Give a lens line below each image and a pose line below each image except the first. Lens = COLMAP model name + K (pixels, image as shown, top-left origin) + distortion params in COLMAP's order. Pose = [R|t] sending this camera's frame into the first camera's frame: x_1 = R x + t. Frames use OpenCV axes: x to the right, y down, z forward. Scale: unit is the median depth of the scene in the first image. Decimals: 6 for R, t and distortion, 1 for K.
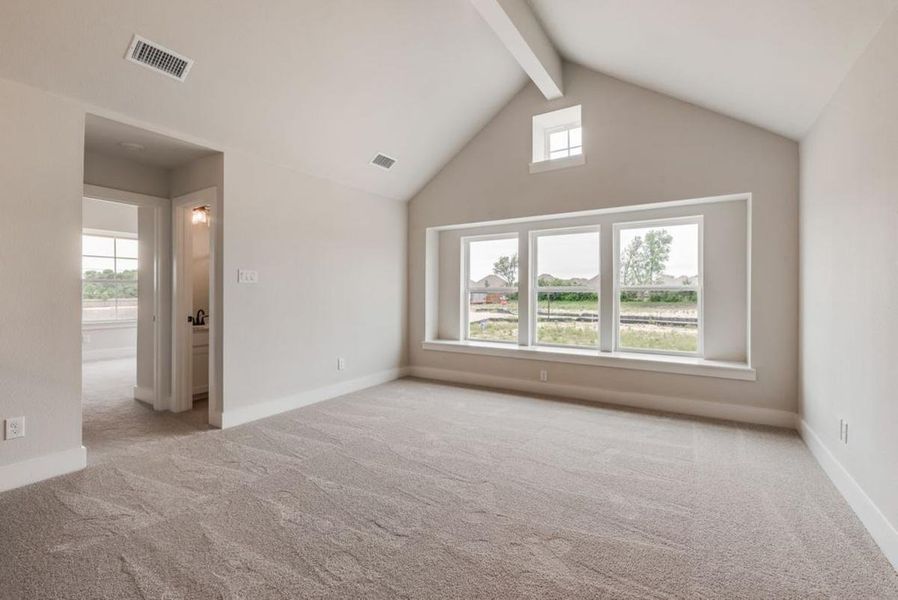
lens RADIAL K [[387.5, 0, 451.6], [0, 387.5, 296.6], [0, 0, 1]] dist [-0.000695, 0.000118]
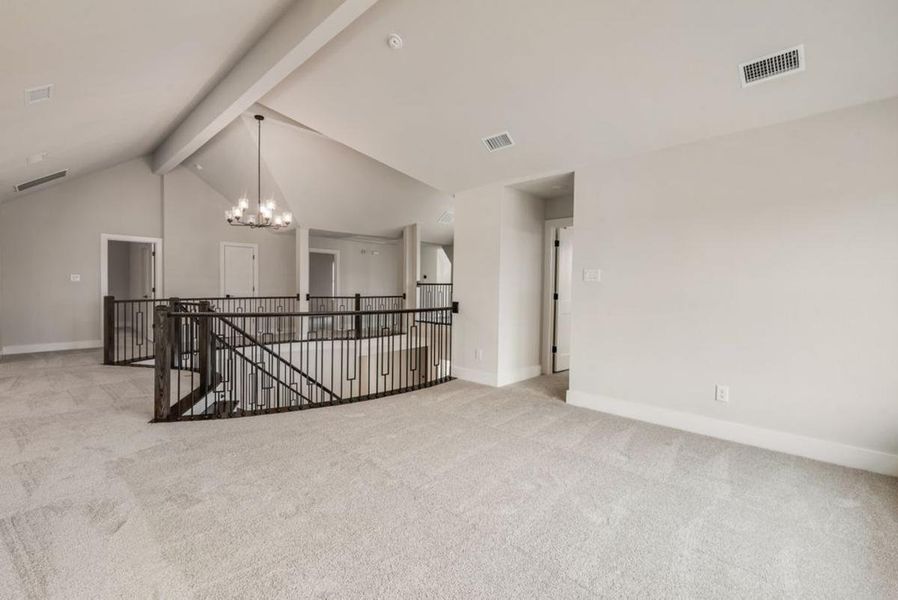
lens RADIAL K [[387.5, 0, 451.6], [0, 387.5, 296.6], [0, 0, 1]] dist [-0.000695, 0.000118]
pose [[-0.181254, 0.028558, -0.983022, 0.767672], [-0.009416, 0.999482, 0.030772, -0.026739], [0.983391, 0.014834, -0.180891, 1.000369]]
